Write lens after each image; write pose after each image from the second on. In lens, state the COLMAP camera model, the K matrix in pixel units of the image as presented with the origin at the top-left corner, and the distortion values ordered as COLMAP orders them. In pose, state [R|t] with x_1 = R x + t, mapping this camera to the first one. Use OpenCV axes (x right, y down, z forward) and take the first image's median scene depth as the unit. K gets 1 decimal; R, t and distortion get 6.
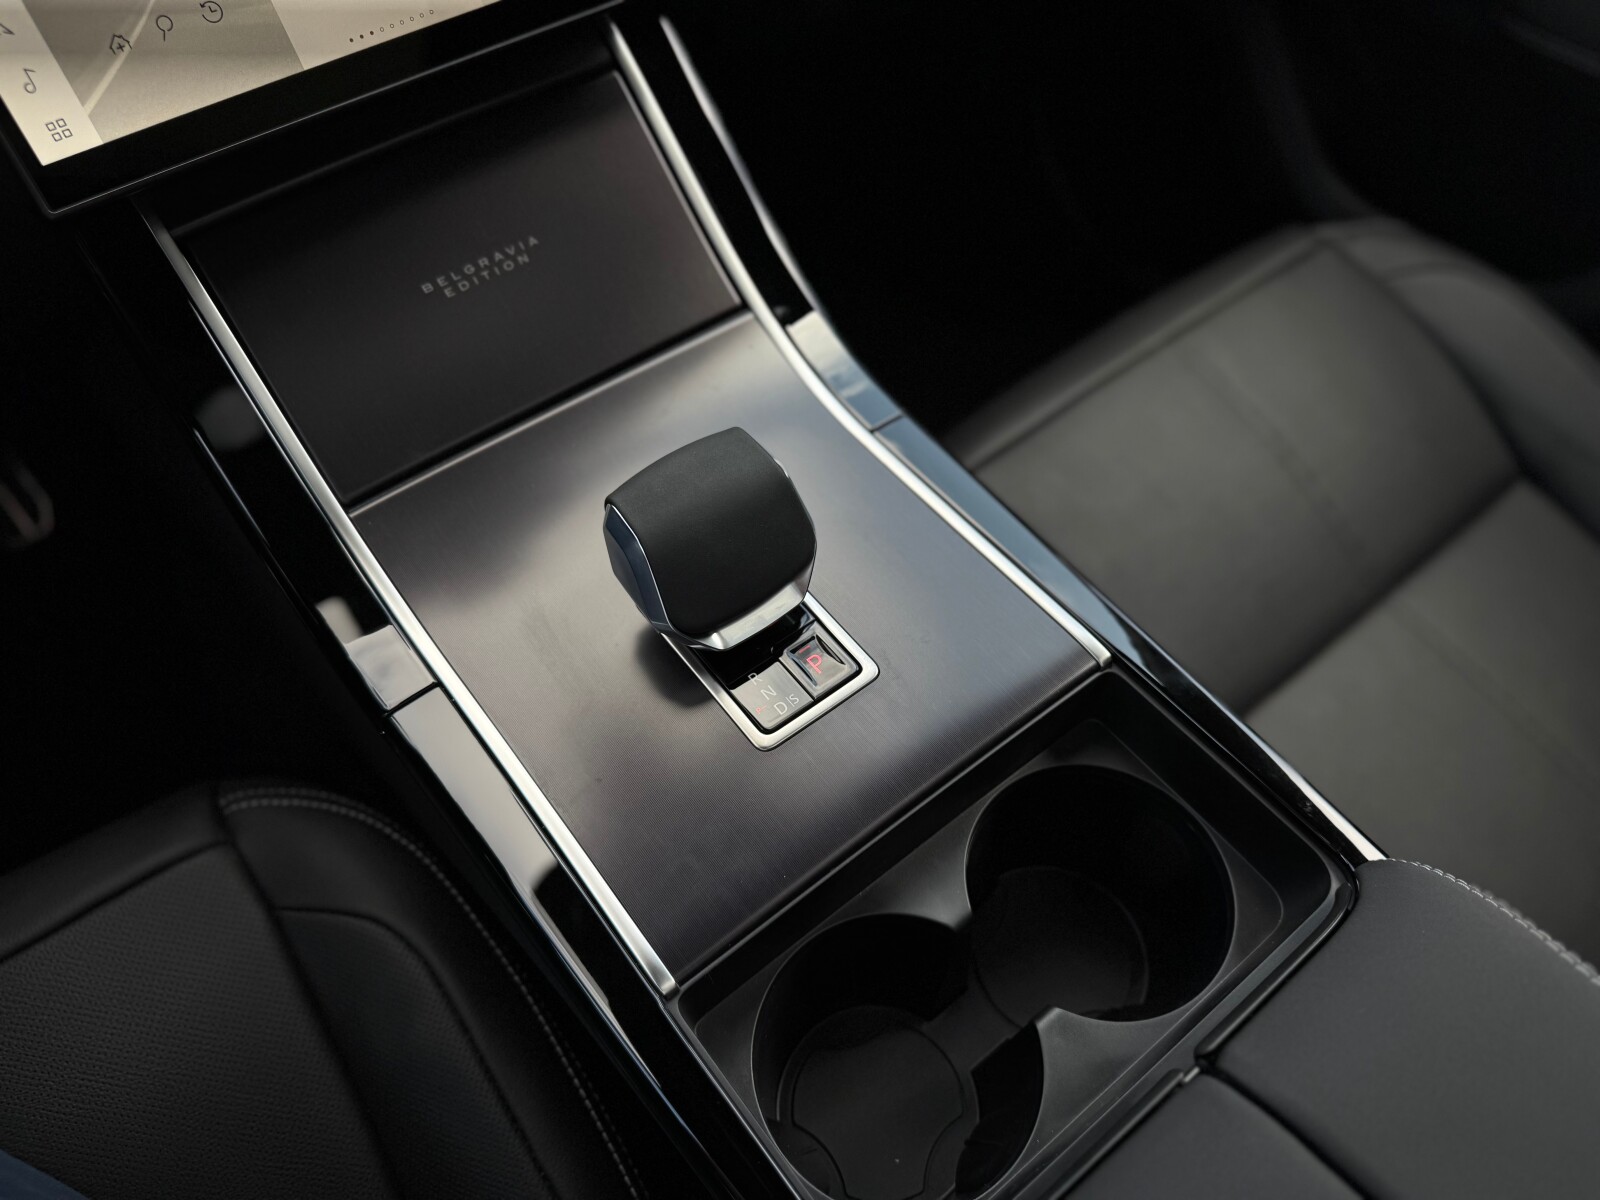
lens RADIAL K [[1167.7, 0, 803.9], [0, 1167.7, 603.5], [0, 0, 1]] dist [-0.029141, 0.002660]
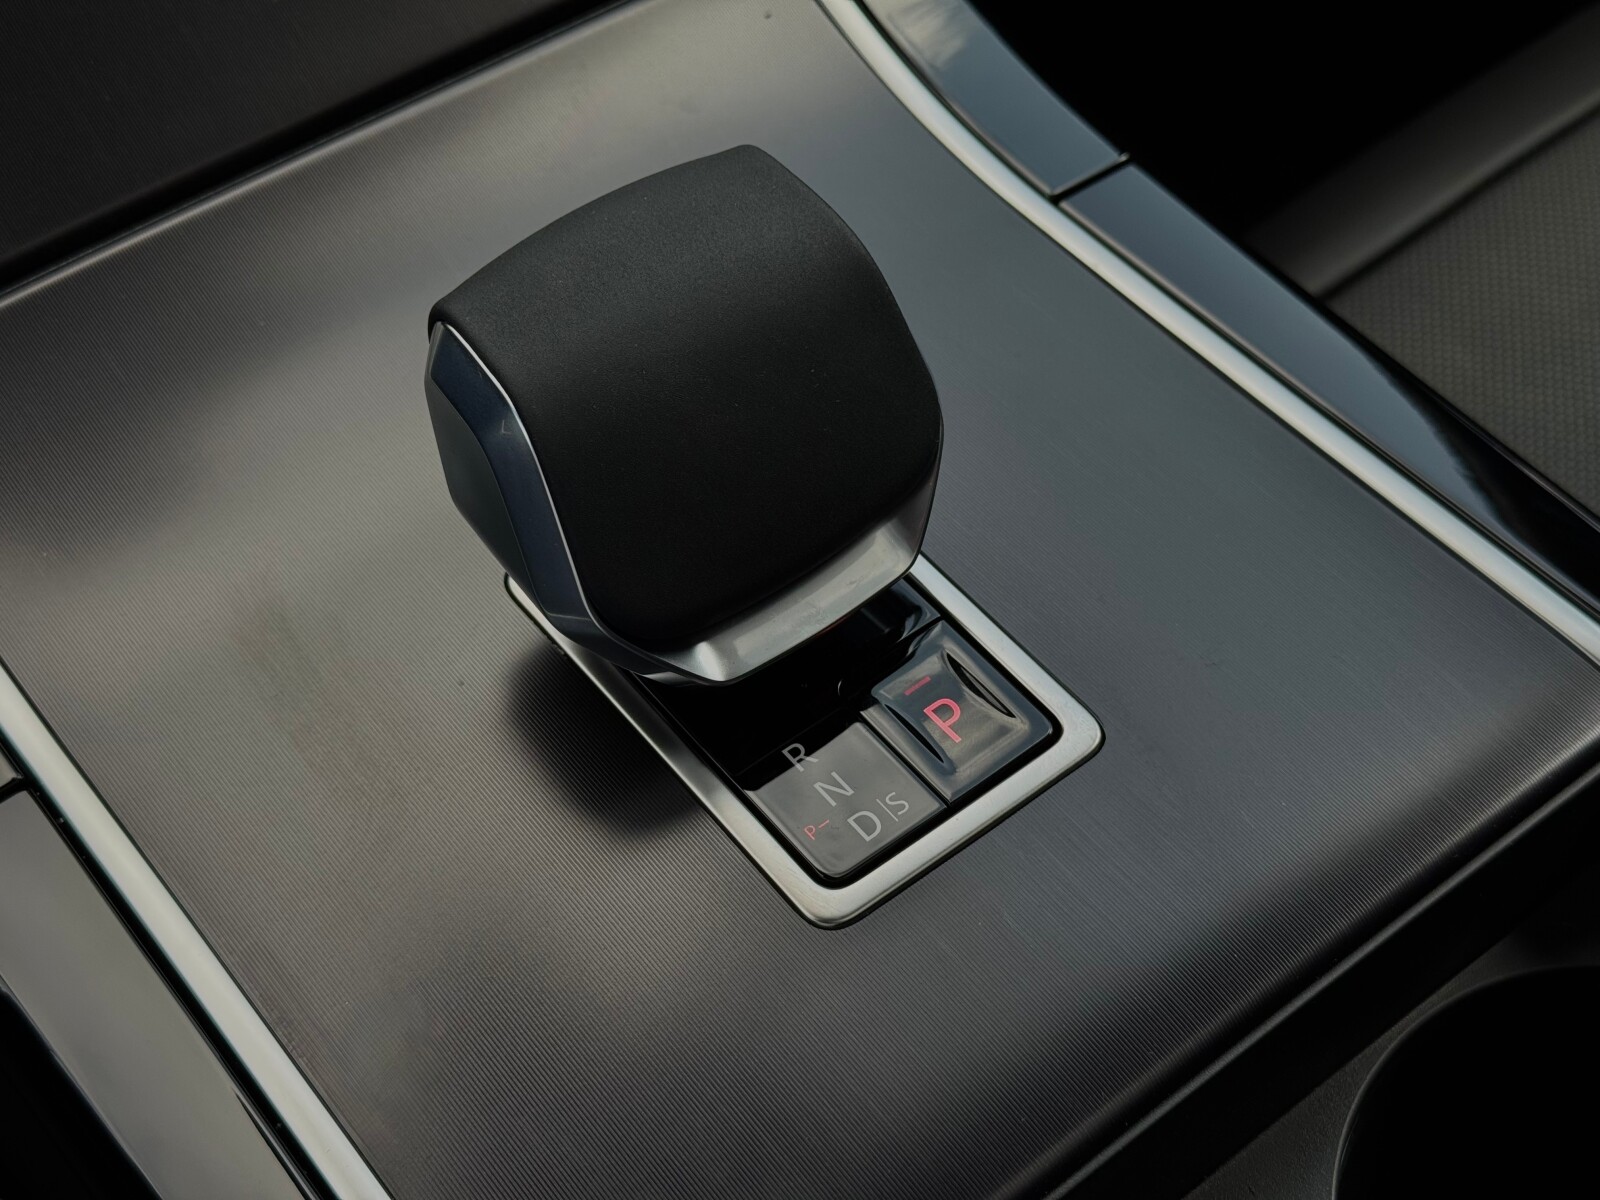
lens RADIAL K [[2284.6, 0, 800.0], [0, 2284.6, 600.0], [0, 0, 1]] dist [0.201749, -0.529727]
pose [[0.999515, -0.021532, -0.022507, -0.022984], [0.020053, 0.997749, -0.063988, 0.060892], [0.023834, 0.063505, 0.997697, 0.187840]]
